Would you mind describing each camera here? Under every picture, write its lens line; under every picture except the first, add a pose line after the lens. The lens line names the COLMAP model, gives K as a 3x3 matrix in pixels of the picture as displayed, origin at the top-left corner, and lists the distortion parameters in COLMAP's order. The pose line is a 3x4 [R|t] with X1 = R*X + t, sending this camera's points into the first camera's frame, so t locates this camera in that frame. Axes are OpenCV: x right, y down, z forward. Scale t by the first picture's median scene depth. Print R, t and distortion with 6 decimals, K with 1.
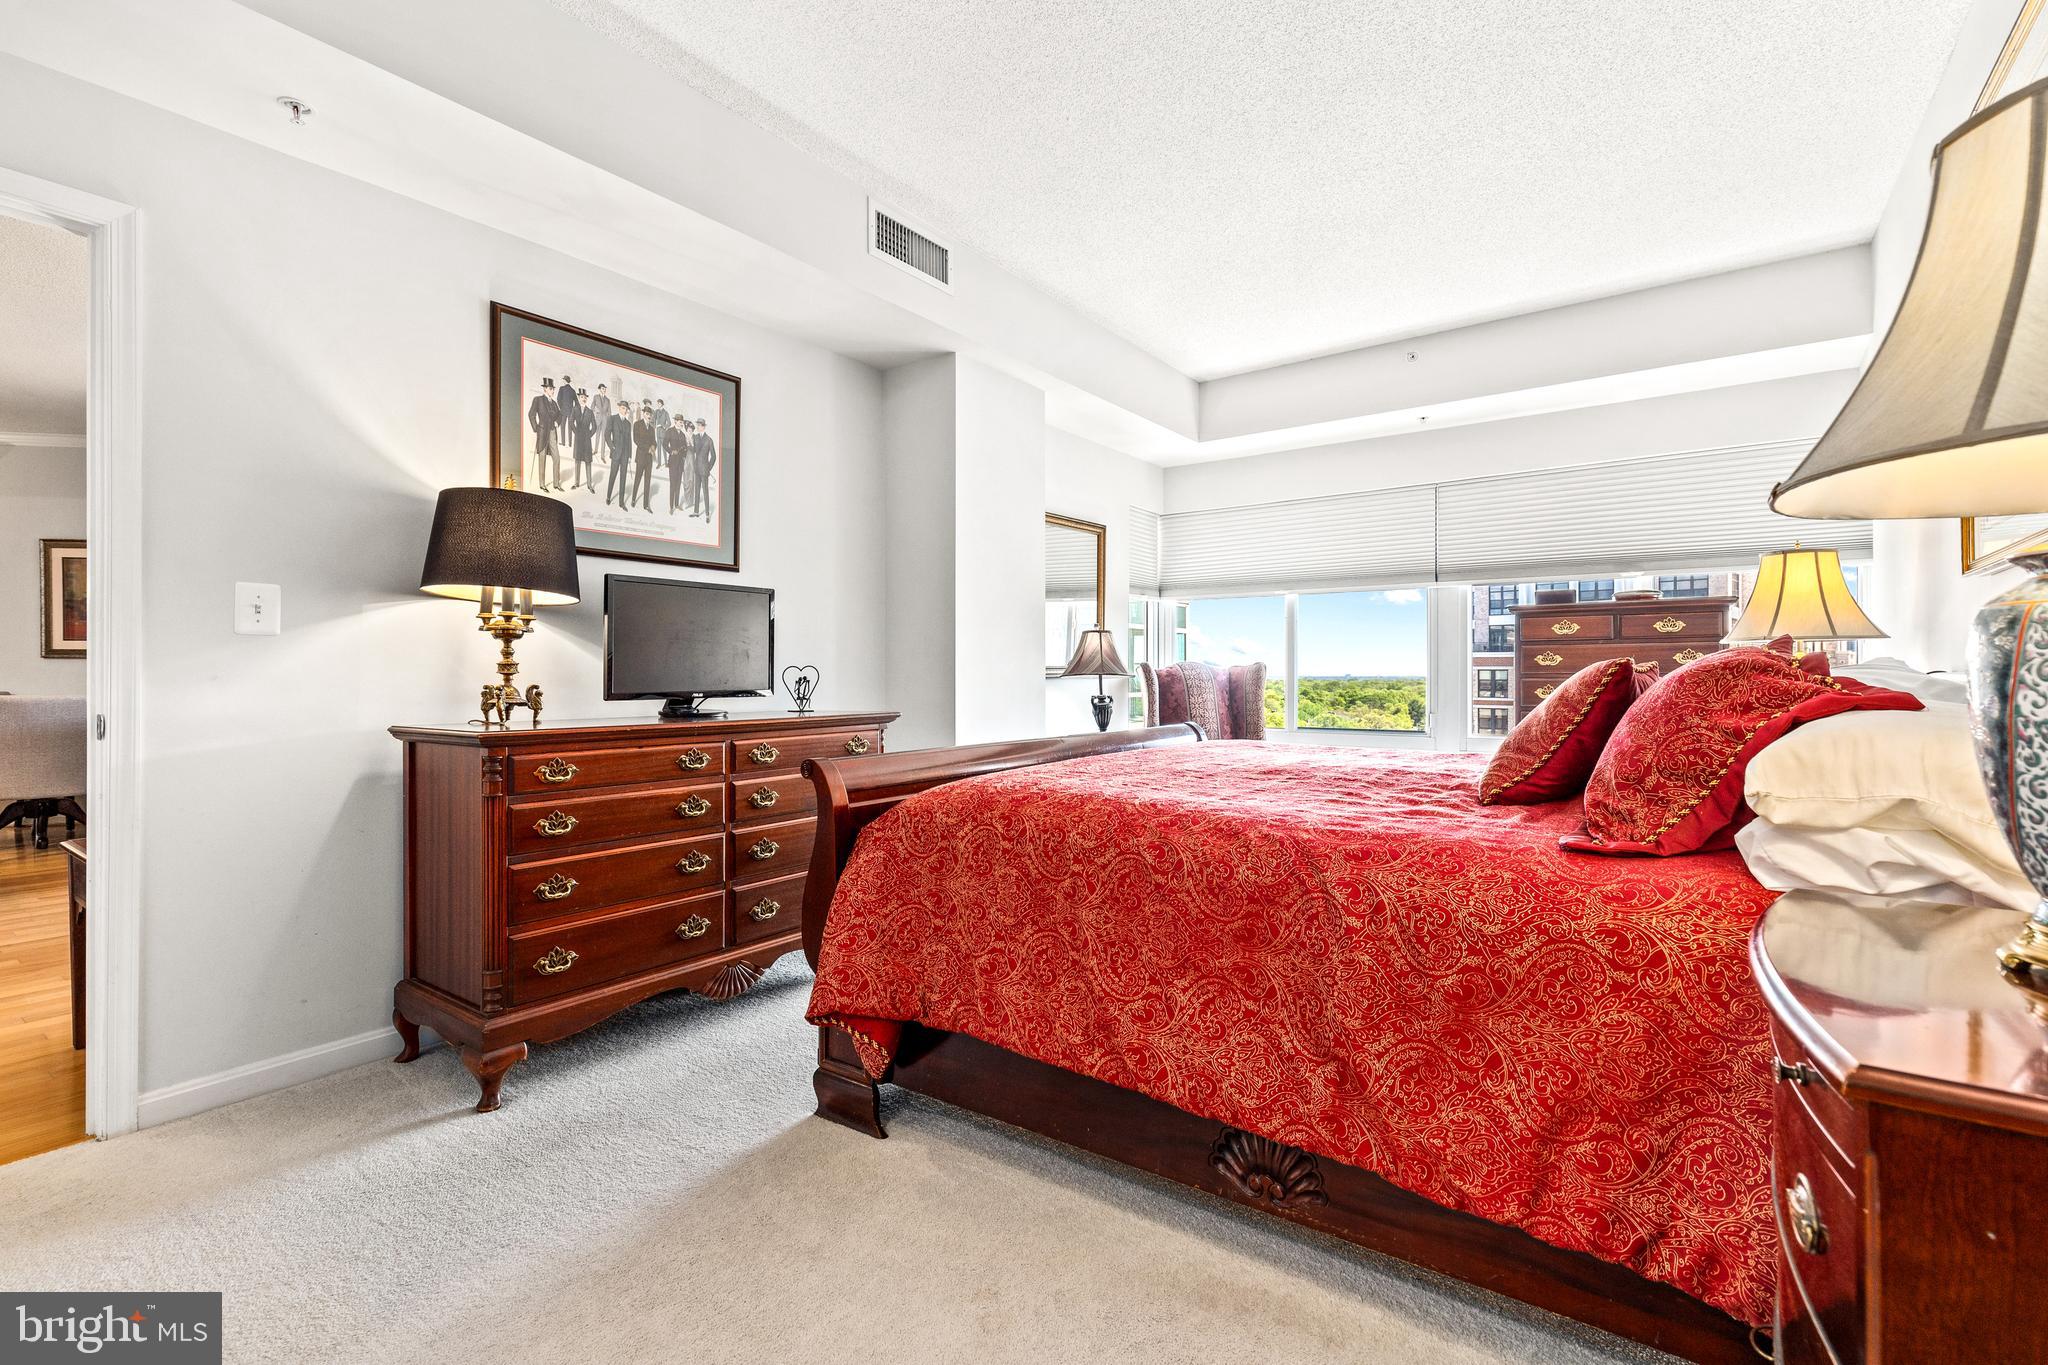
lens RADIAL K [[922.3, 0, 1016.6], [0, 922.3, 679.6], [0, 0, 1]] dist [0.003184, -0.000540]
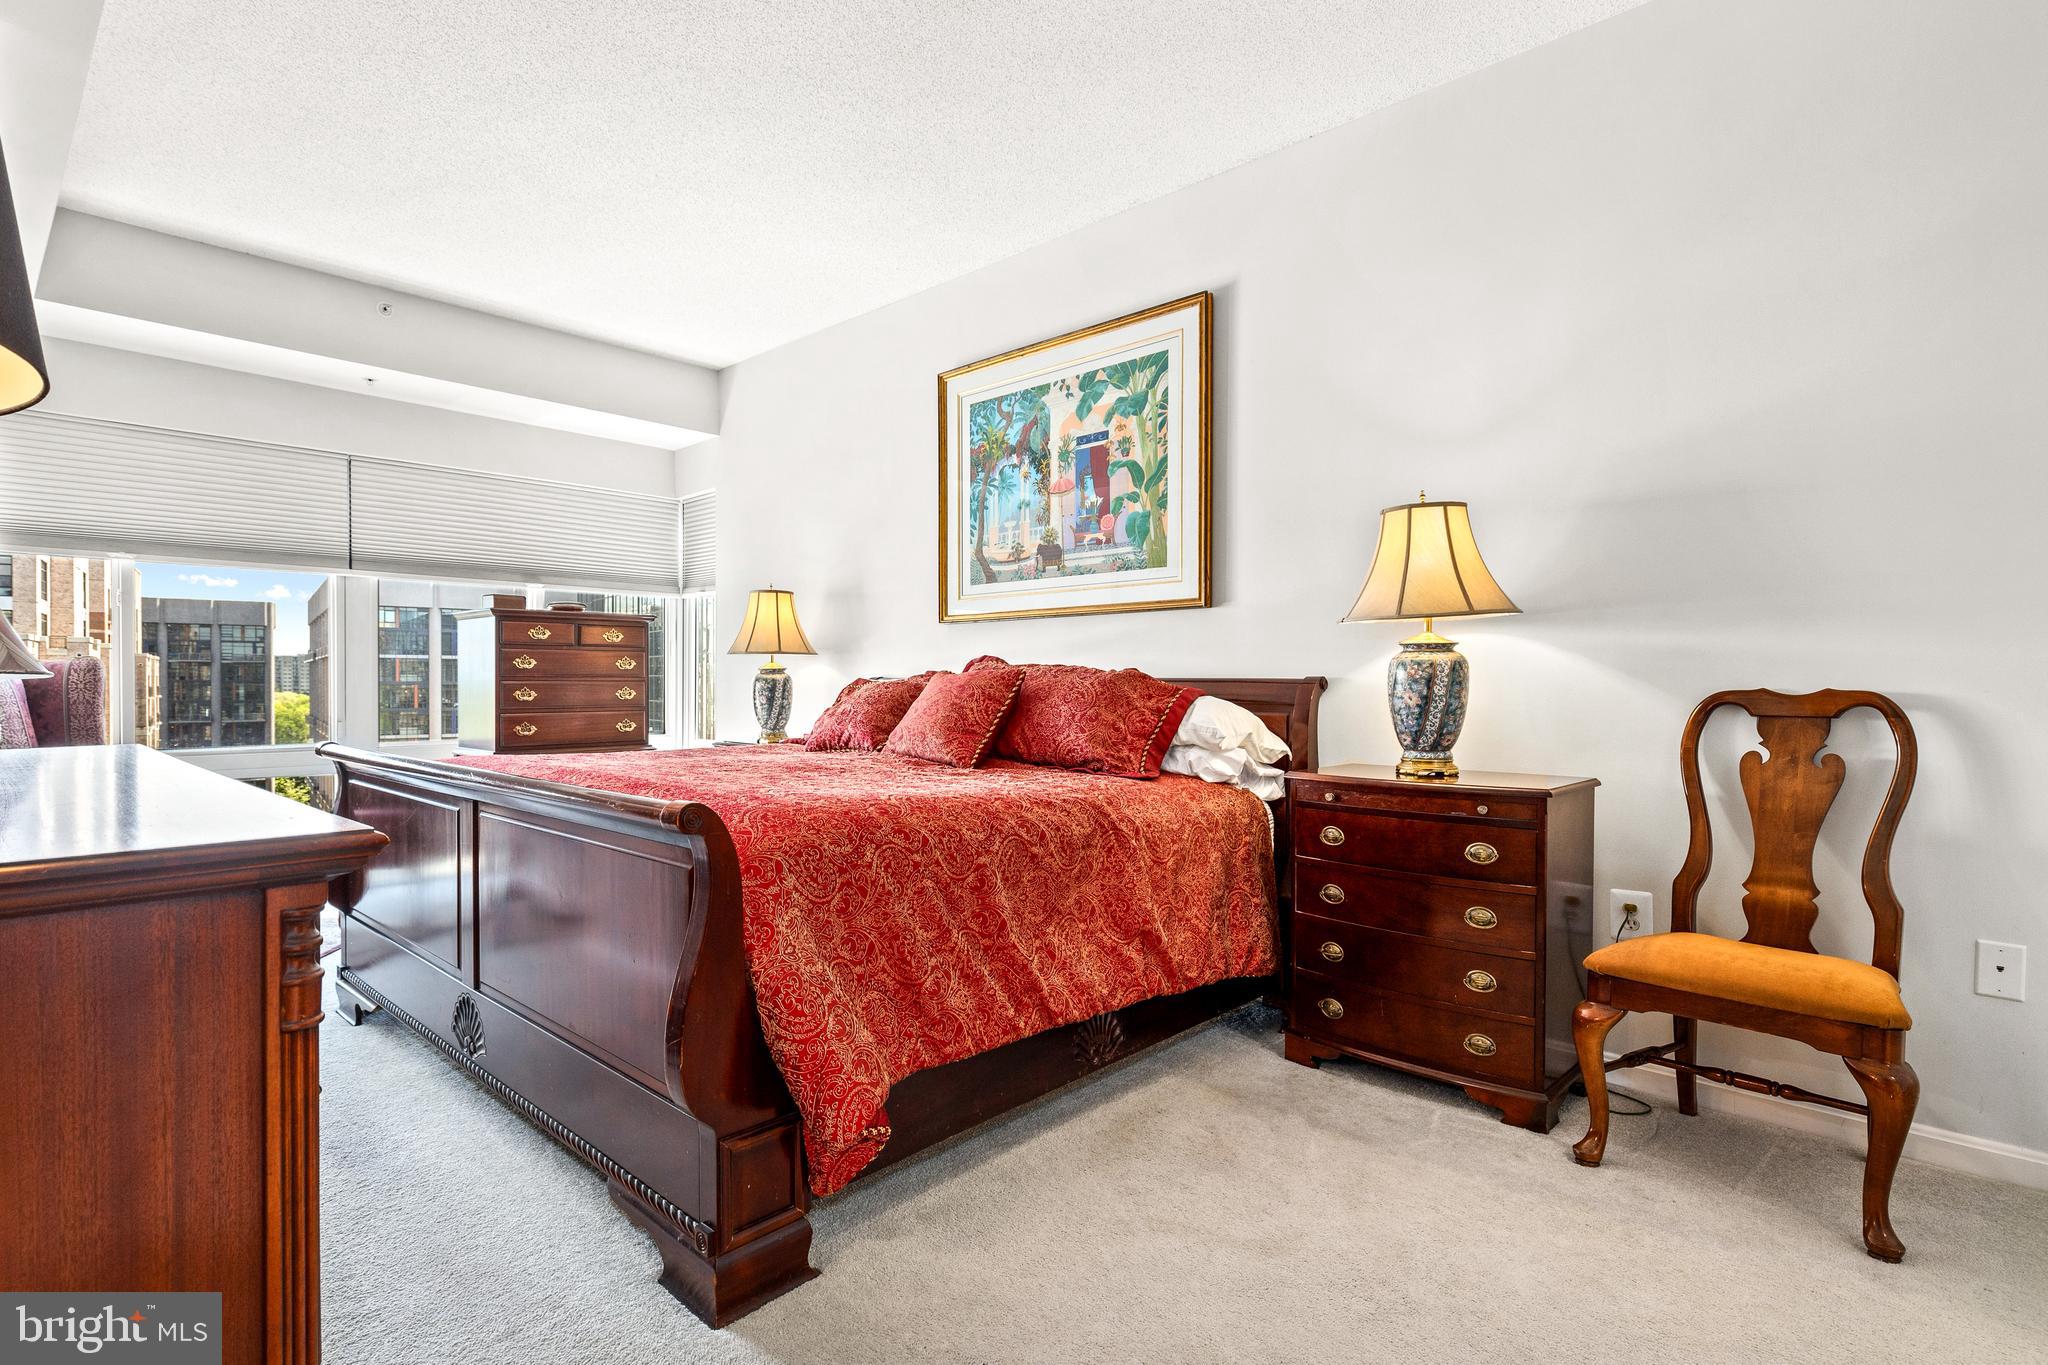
lens RADIAL K [[1018.8, 0, 909.7], [0, 1018.8, 701.8], [0, 0, 1]] dist [0.011170, -0.000235]
pose [[0.173923, -0.018303, 0.984589, -0.704431], [-0.000181, 0.999827, 0.018618, 0.000489], [-0.984759, -0.003417, 0.173889, 0.564738]]
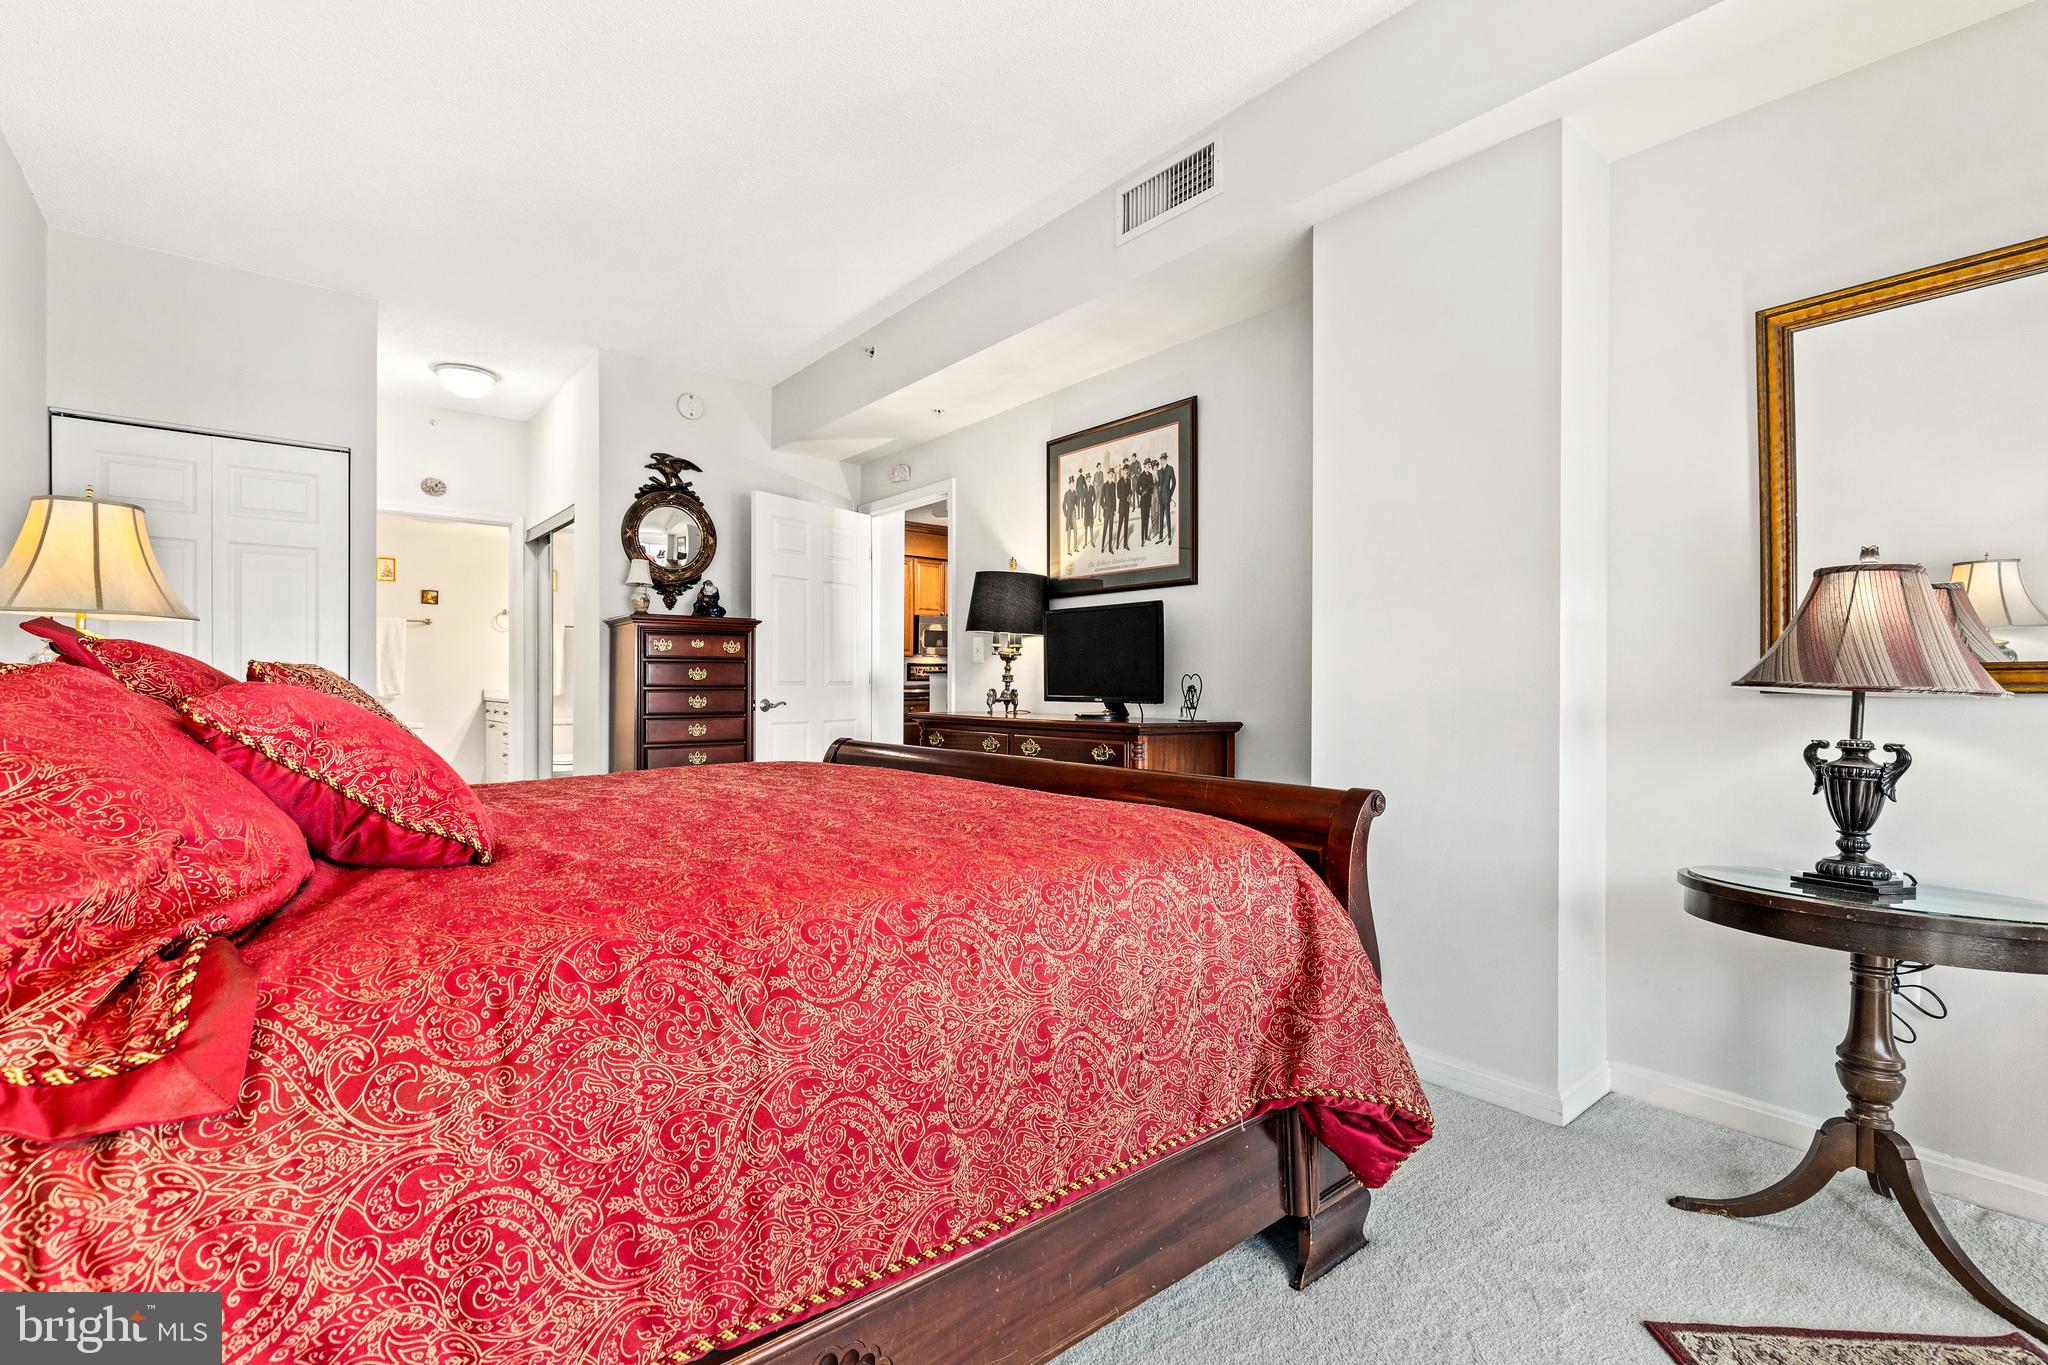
lens RADIAL K [[914.6, 0, 1016.7], [0, 914.6, 685.5], [0, 0, 1]] dist [0.008326, -0.000519]
pose [[-0.252696, 0.000417, -0.967546, 0.891826], [-0.010349, 0.999942, 0.003134, -0.004685], [0.967490, 0.010806, -0.252677, 1.283325]]
